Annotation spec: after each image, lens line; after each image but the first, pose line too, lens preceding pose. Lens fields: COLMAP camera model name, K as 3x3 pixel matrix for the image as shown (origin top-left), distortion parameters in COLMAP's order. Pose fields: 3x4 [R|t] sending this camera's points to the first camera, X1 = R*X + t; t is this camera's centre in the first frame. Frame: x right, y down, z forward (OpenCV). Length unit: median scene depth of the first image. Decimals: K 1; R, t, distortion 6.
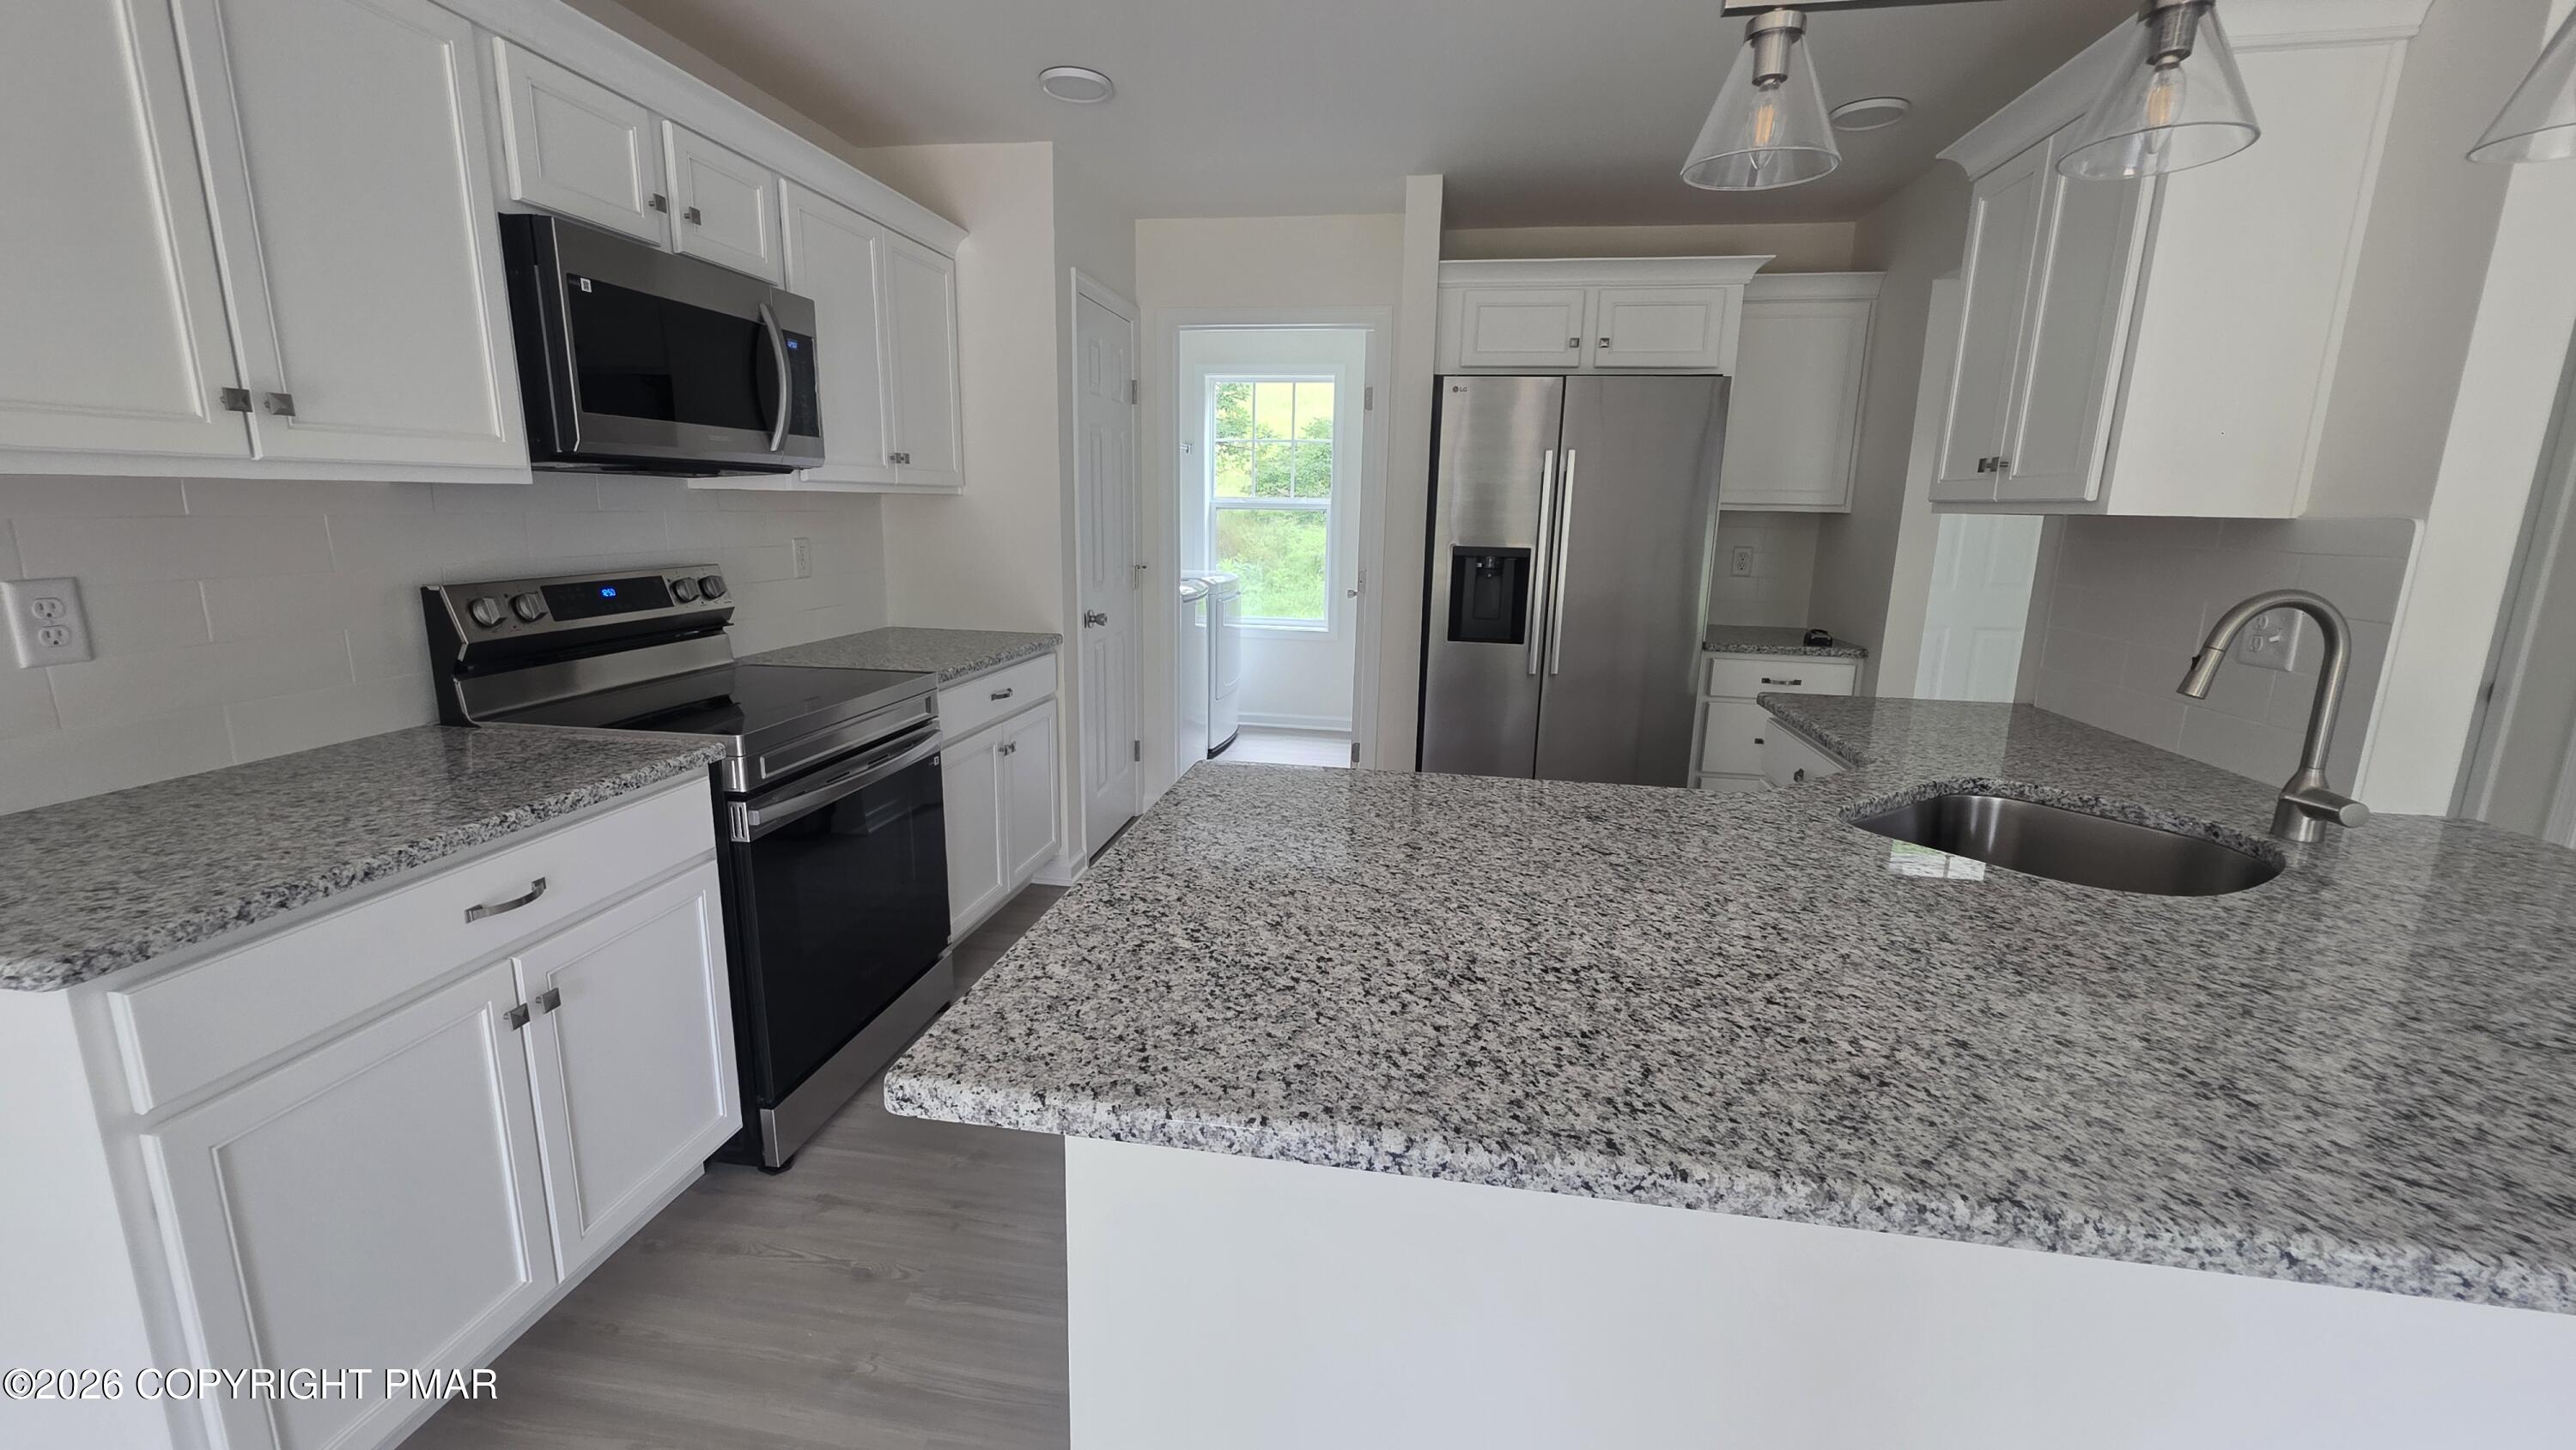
lens RADIAL K [[1022.3, 0, 1283.6], [0, 1022.3, 717.7], [0, 0, 1]] dist [0.001968, -0.000224]
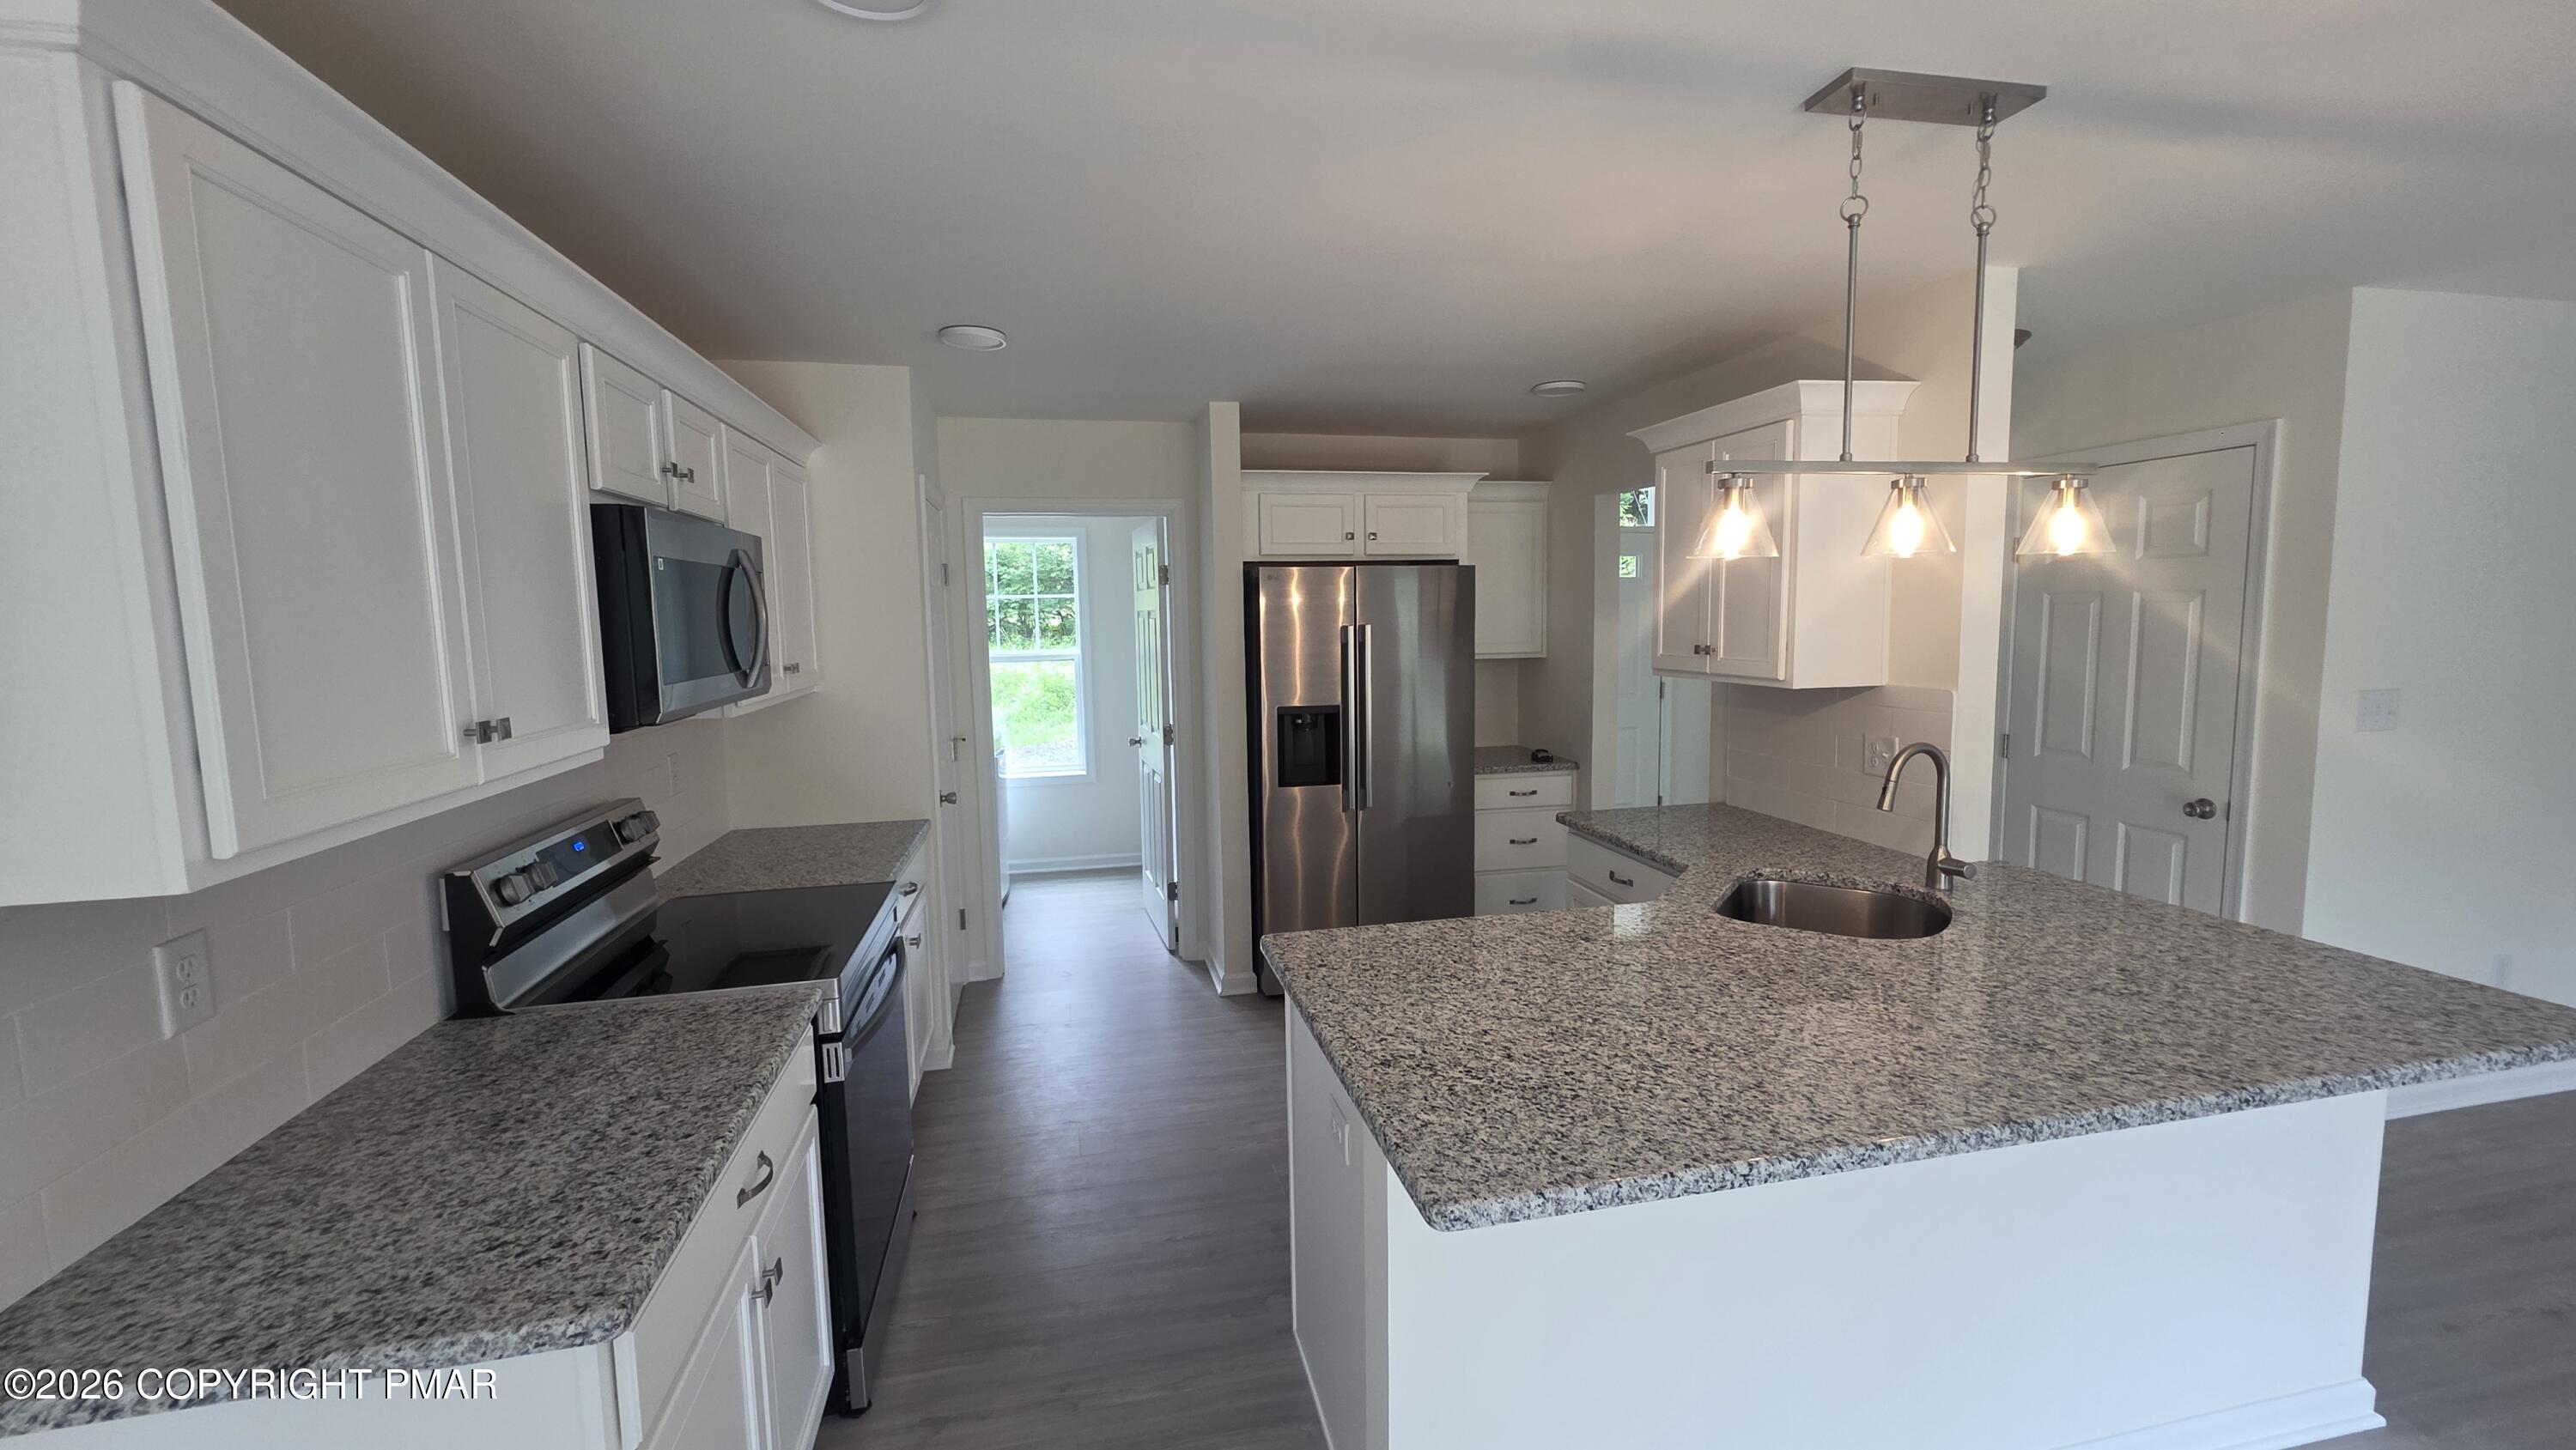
lens RADIAL K [[1024.0, 0, 1279.6], [0, 1024.0, 716.9], [0, 0, 1]] dist [0.002108, -0.000487]
pose [[0.930224, -0.073839, 0.359487, -0.528986], [0.110732, 0.990369, -0.083112, -0.123795], [-0.349888, 0.117119, 0.929442, -0.184688]]
